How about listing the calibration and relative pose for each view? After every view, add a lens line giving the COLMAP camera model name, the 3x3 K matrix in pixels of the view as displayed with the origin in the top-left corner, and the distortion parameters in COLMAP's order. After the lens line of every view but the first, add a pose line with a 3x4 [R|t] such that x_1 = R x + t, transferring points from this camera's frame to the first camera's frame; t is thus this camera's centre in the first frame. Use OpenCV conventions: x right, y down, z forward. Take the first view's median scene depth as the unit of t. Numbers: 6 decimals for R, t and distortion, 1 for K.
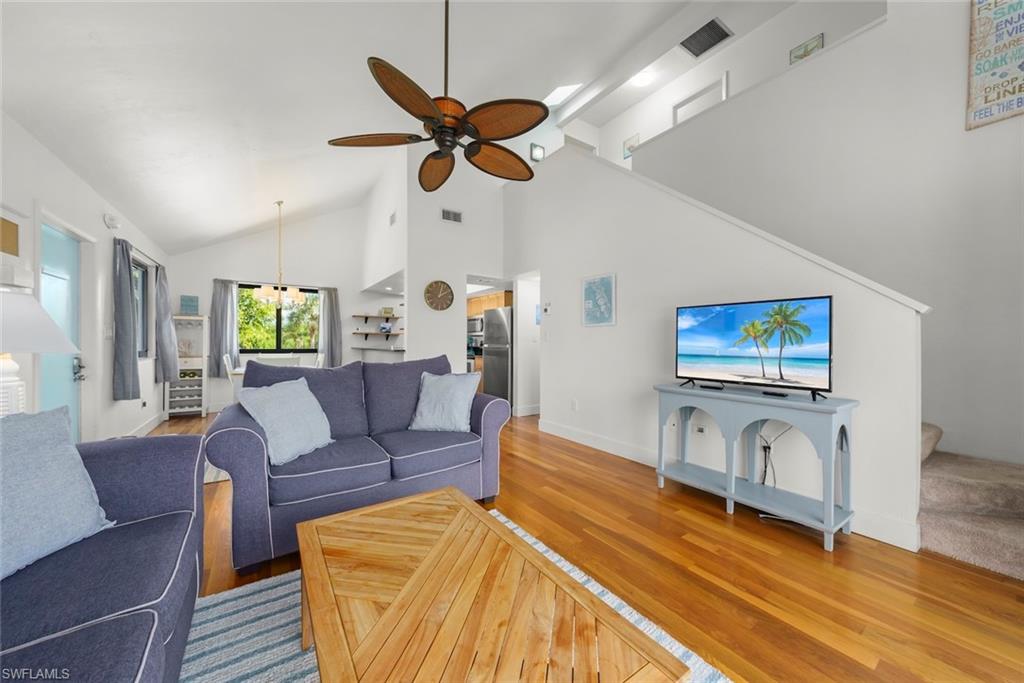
lens RADIAL K [[363.3, 0, 506.4], [0, 363.3, 340.8], [0, 0, 1]] dist [-0.004262, 0.000546]
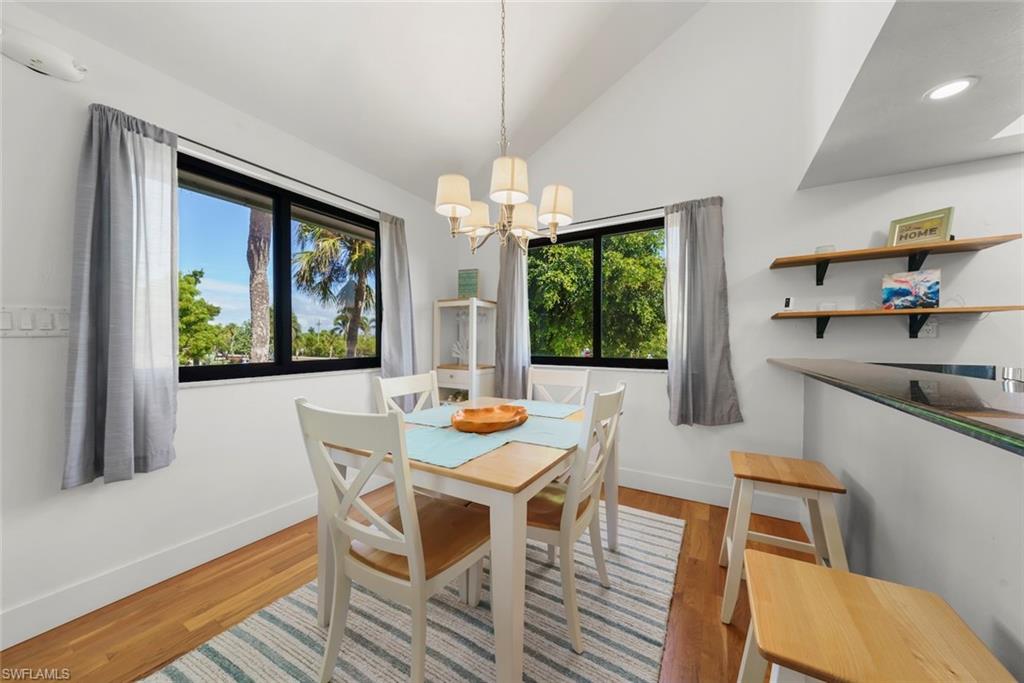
lens RADIAL K [[363.3, 0, 503.7], [0, 363.3, 345.5], [0, 0, 1]] dist [-0.004262, 0.000546]
pose [[0.439645, 0.004121, -0.898162, -0.569080], [0.005762, 0.999956, 0.007408, 0.005004], [0.898153, -0.008432, 0.439602, 1.553782]]
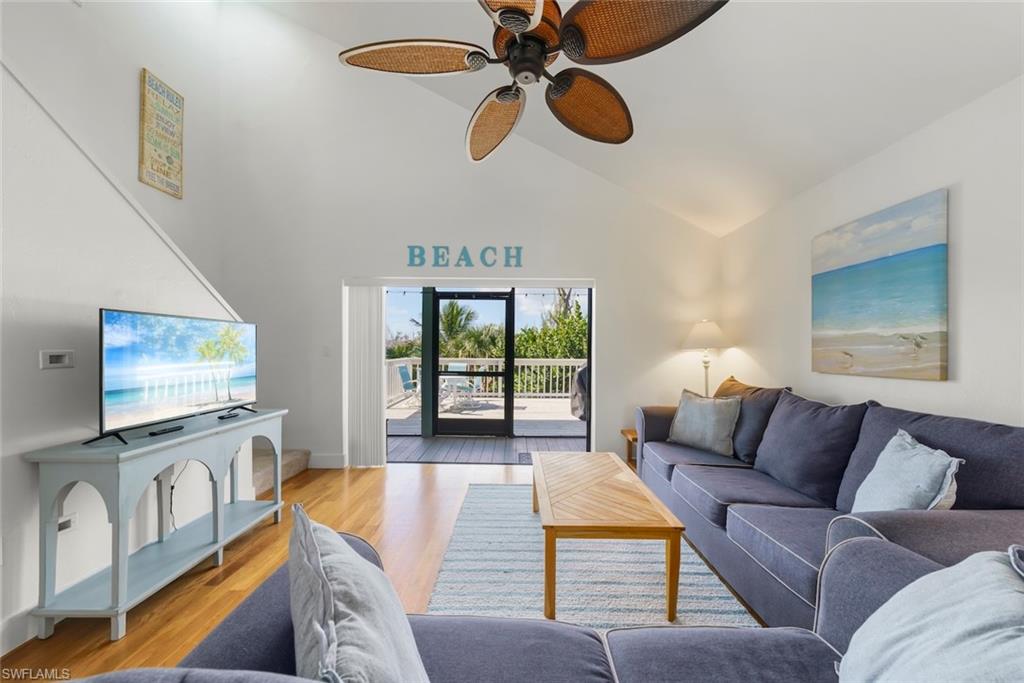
lens RADIAL K [[363.3, 0, 511.5], [0, 363.3, 351.4], [0, 0, 1]] dist [-0.004262, 0.000546]
pose [[-0.831074, -0.017062, 0.555901, -0.365773], [-0.014257, 0.999854, 0.009374, -0.040623], [-0.555980, -0.000136, -0.831196, 1.129941]]
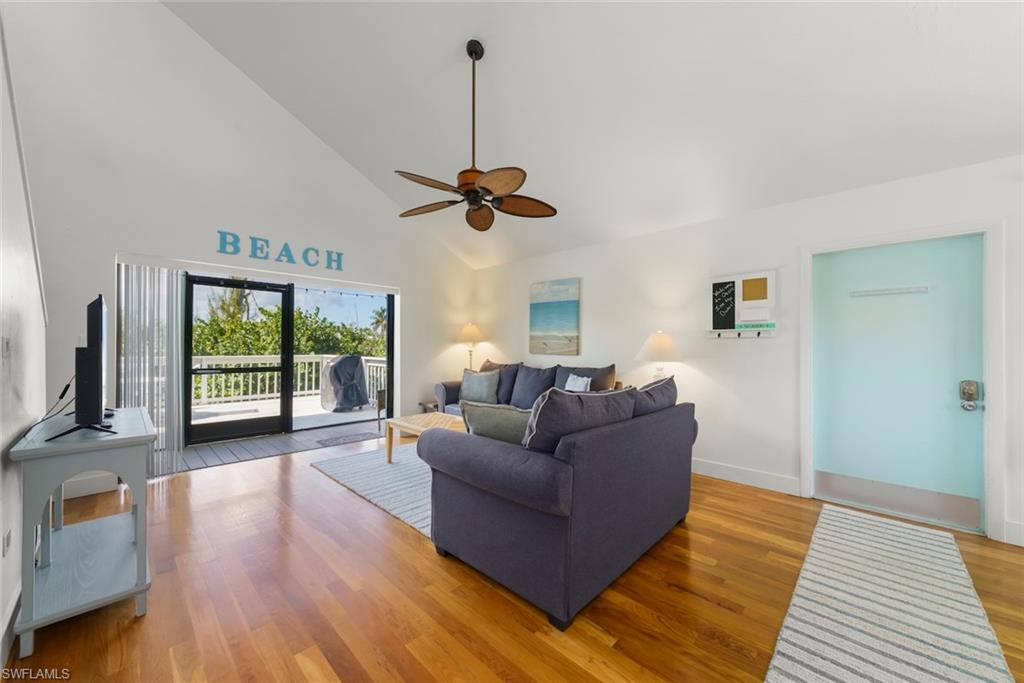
lens RADIAL K [[383.1, 0, 514.1], [0, 383.1, 346.0], [0, 0, 1]] dist [0.011811, 0.000382]
pose [[-0.975007, -0.011559, -0.221872, 0.002969], [-0.010144, 0.999920, -0.007517, -0.015802], [0.221941, -0.005079, -0.975047, 1.751653]]
